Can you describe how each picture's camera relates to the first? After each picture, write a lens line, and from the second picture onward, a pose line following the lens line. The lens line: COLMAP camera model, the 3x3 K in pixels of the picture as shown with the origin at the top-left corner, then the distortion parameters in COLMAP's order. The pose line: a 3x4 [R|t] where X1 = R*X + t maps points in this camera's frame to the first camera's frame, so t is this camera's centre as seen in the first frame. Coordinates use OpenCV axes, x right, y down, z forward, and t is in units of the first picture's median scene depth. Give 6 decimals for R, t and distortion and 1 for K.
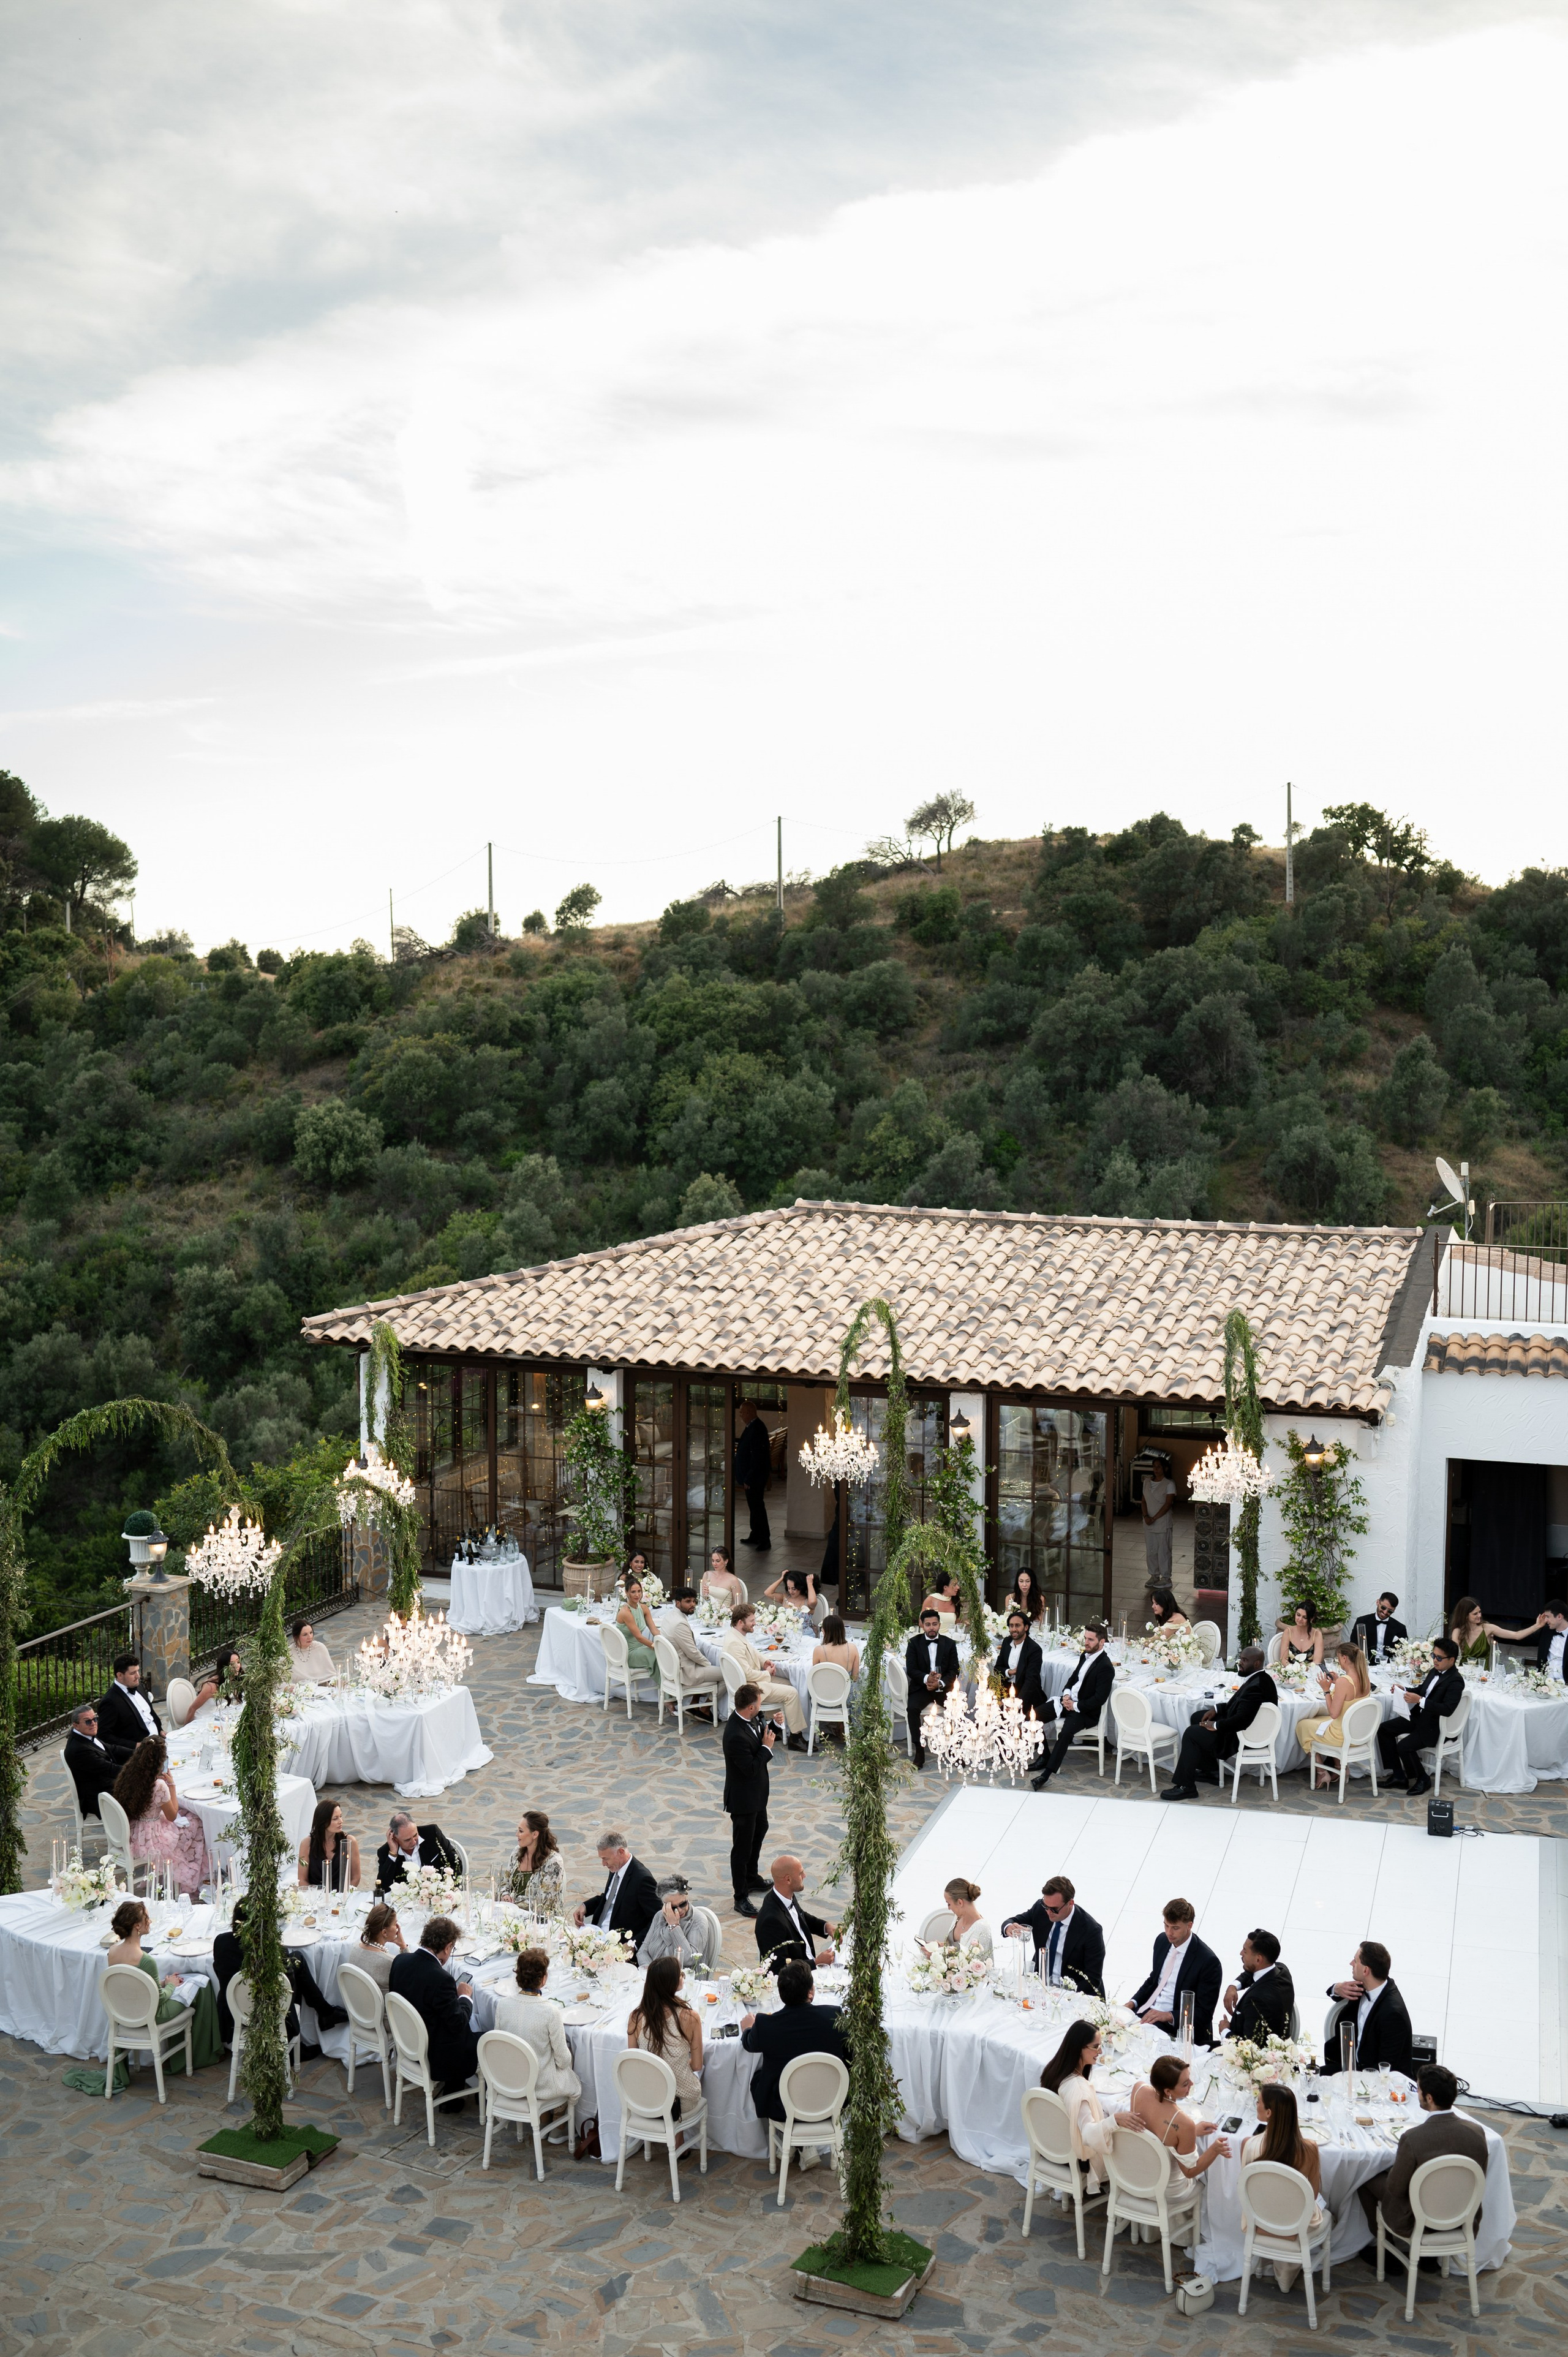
lens RADIAL K [[2500.0, 0, 779.3], [0, 2500.0, 1149.8], [0, 0, 1]] dist [0.002883, 0.007736]
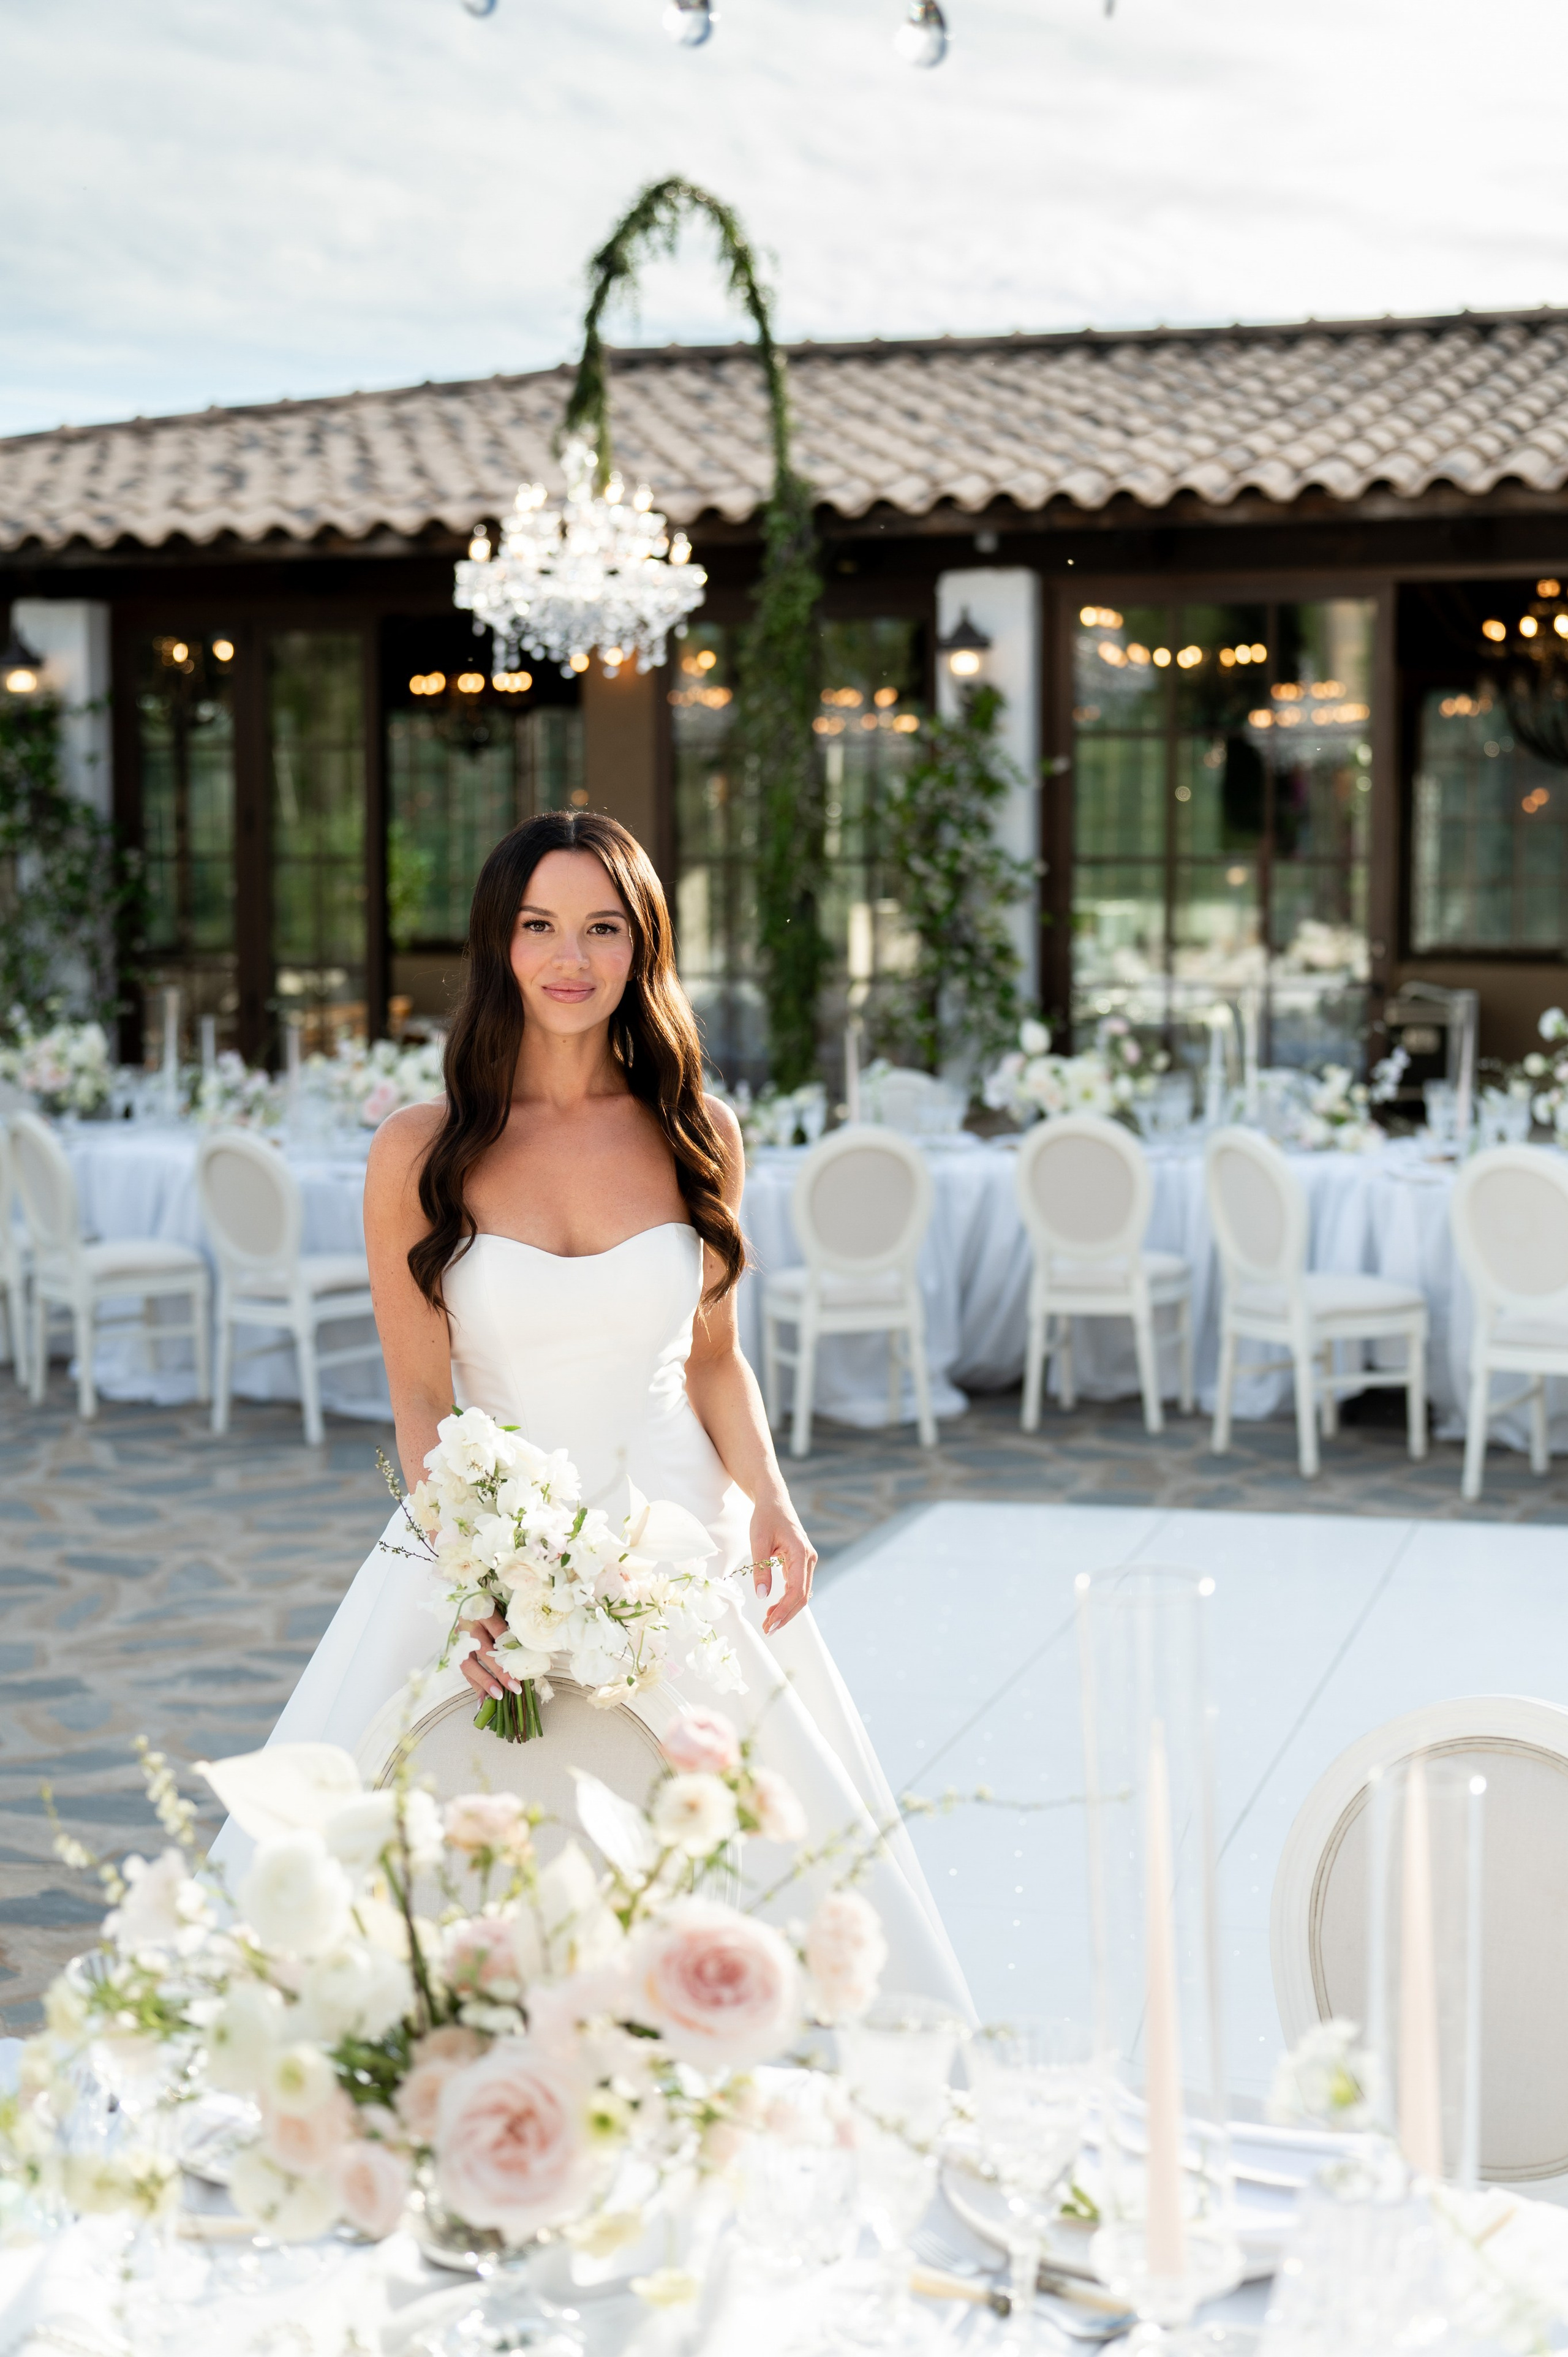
lens RADIAL K [[3155.2, 0, 784.0], [0, 3155.2, 1178.5], [0, 0, 1]] dist [-0.004809, 0.006294]
pose [[0.999871, -0.001316, -0.015998, 0.053133], [0.001485, 0.999944, 0.010516, 0.182119], [0.015983, -0.010539, 0.999817, 0.544413]]
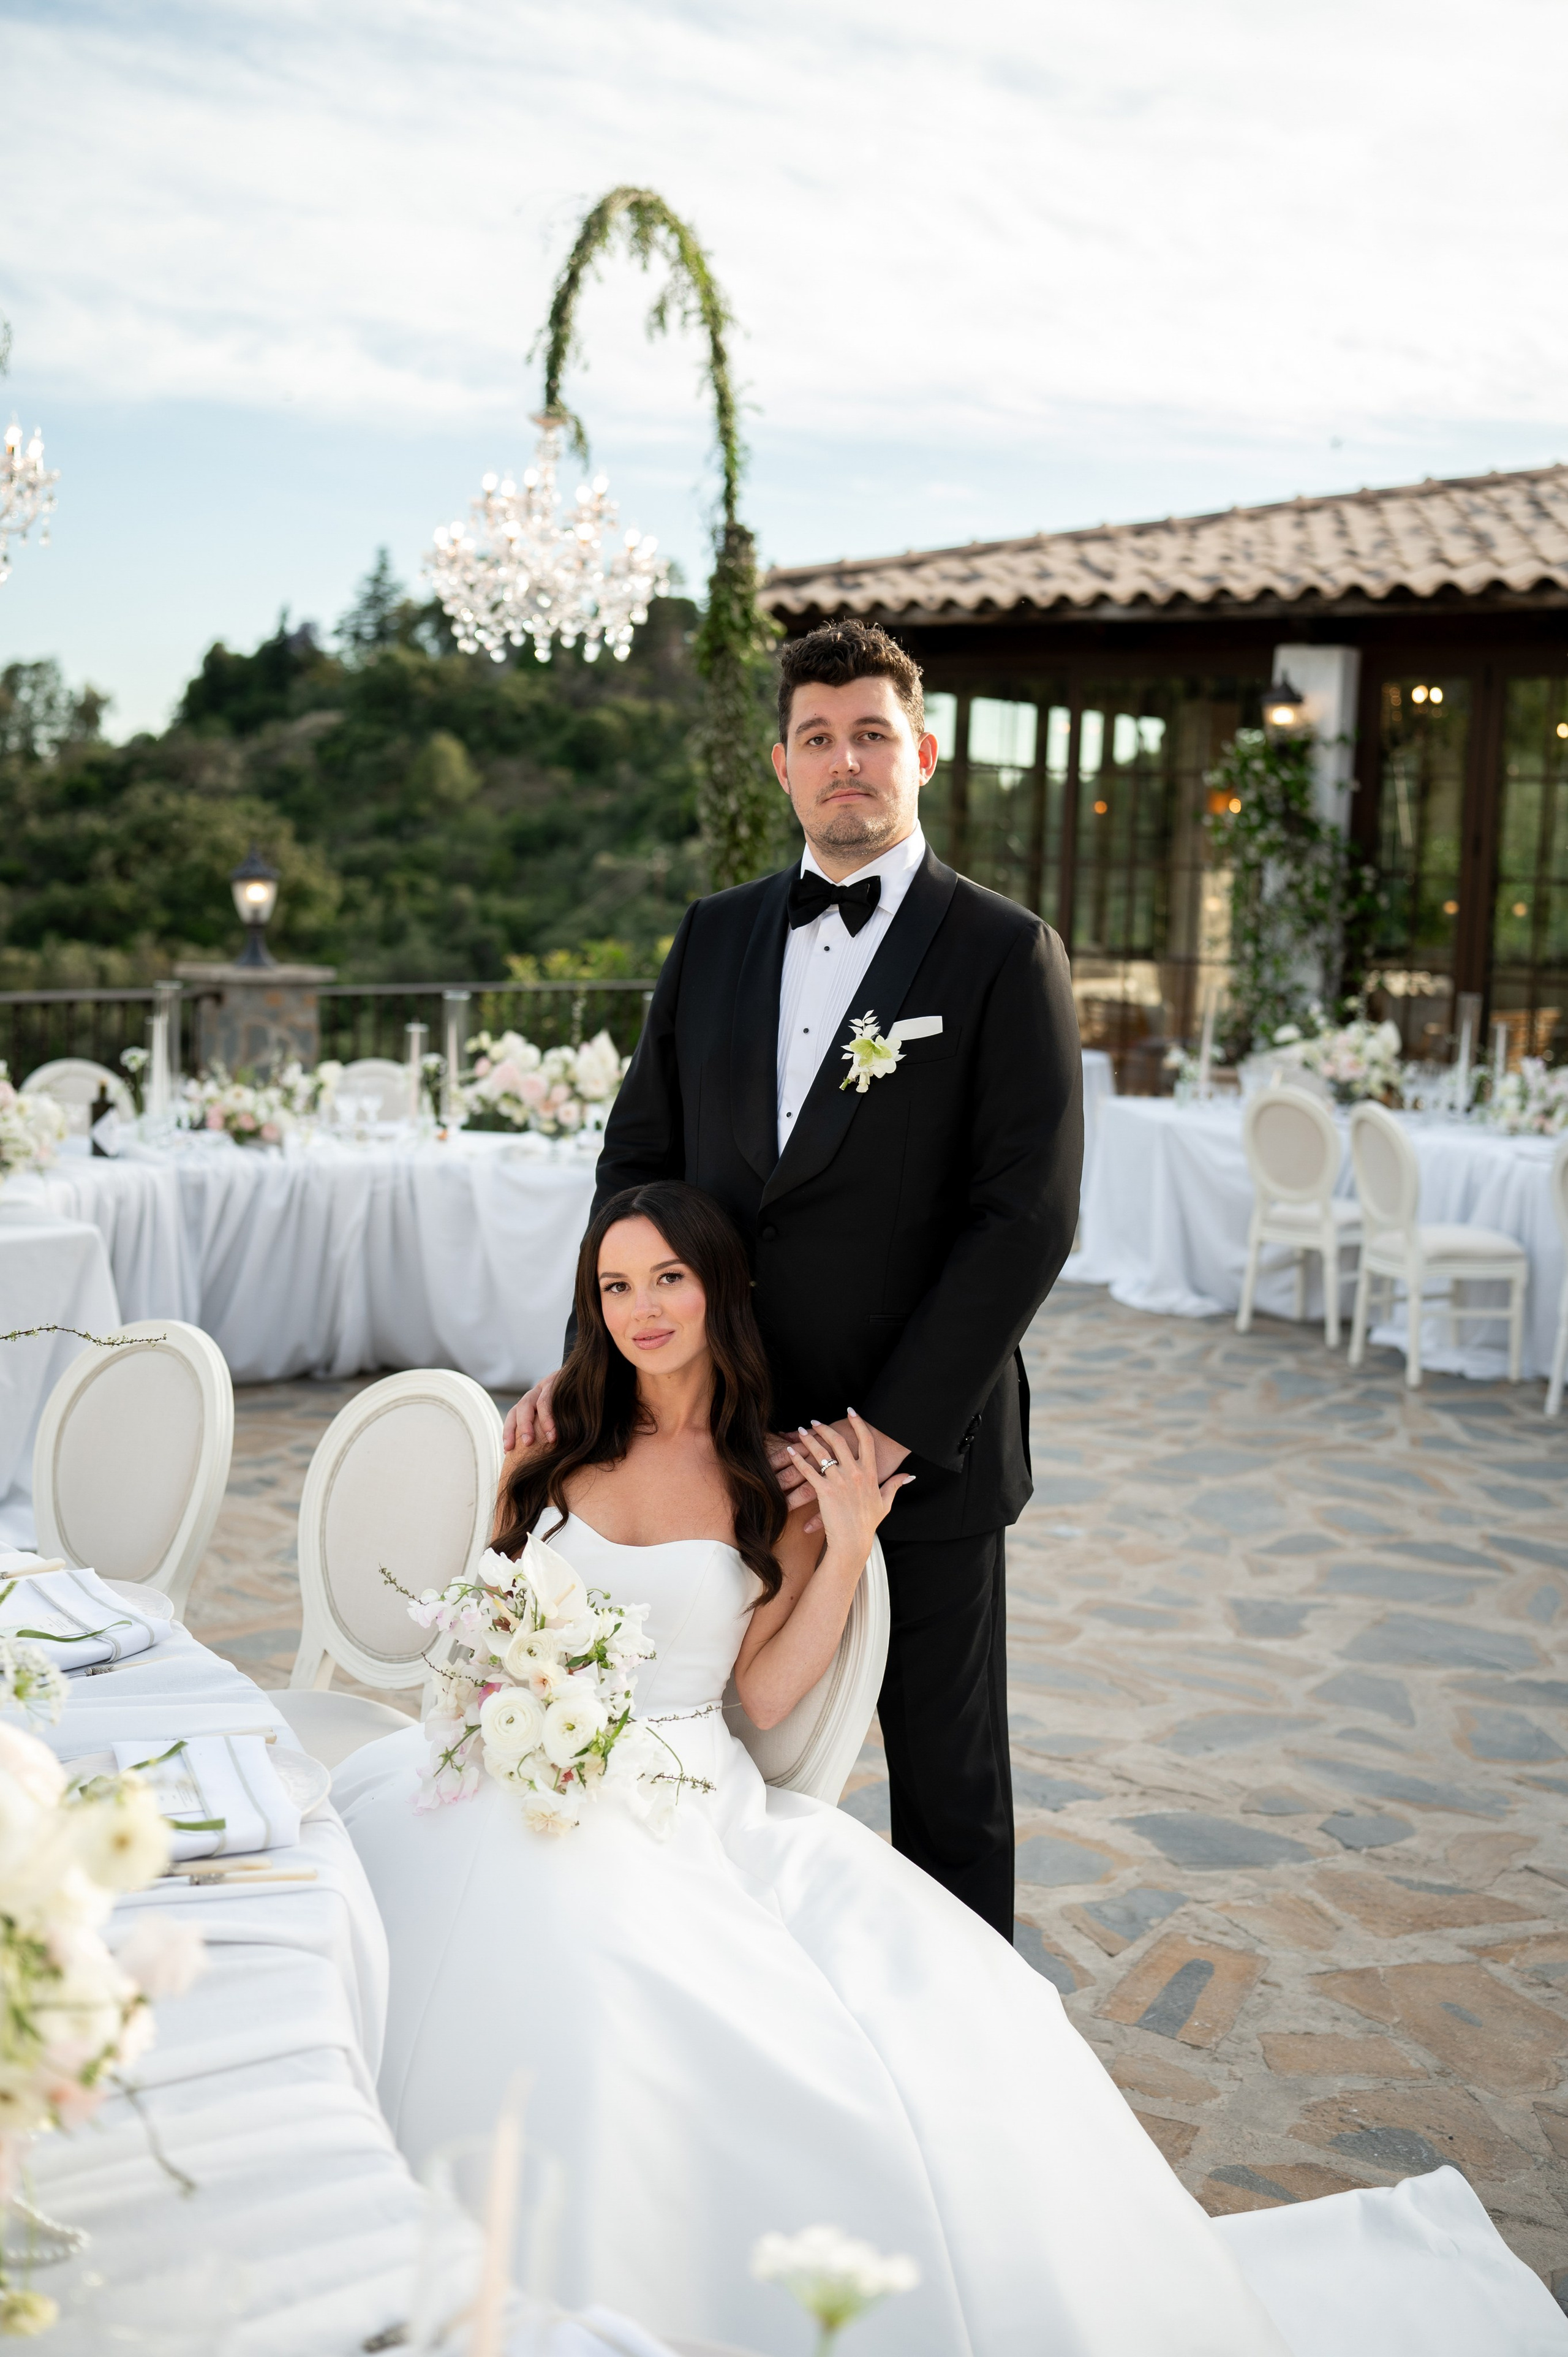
lens RADIAL K [[2500.0, 0, 779.3], [0, 2500.0, 1149.8], [0, 0, 1]] dist [0.002883, 0.007736]
pose [[0.942433, 0.069459, -0.327101, -0.009067], [-0.063700, 0.997568, 0.028302, 0.179869], [0.328271, -0.005836, 0.944565, 0.584806]]
